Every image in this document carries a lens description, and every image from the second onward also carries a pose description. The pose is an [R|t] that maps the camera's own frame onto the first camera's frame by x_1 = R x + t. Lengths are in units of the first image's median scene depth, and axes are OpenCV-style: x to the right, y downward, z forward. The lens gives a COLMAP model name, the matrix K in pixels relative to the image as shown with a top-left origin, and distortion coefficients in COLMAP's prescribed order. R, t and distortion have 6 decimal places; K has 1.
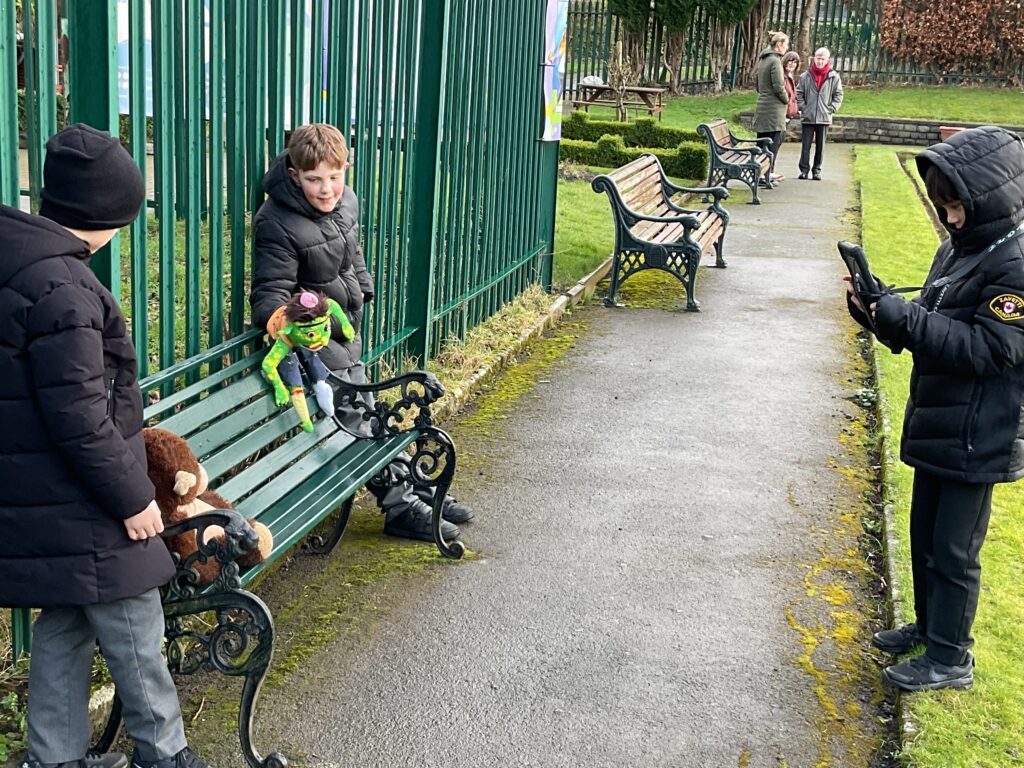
lens RADIAL K [[1426.1, 0, 512.2], [0, 1426.1, 385.5], [0, 0, 1]] dist [0.048299, 0.000000]
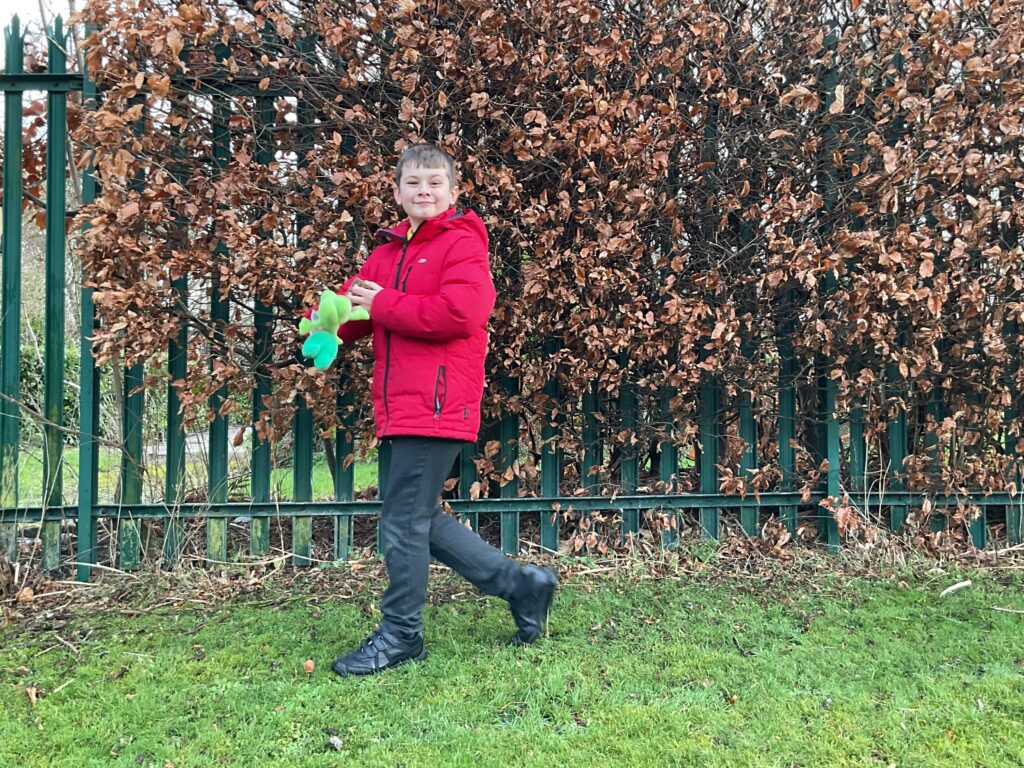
lens RADIAL K [[1134.0, 0, 511.9], [0, 1134.0, 384.0], [0, 0, 1]] dist [-0.002812, 0.000000]
pose [[0.946294, -0.042575, 0.320493, 0.264746], [0.126252, 0.961247, -0.245080, -0.198883], [-0.297638, 0.272381, 0.914997, 0.879929]]
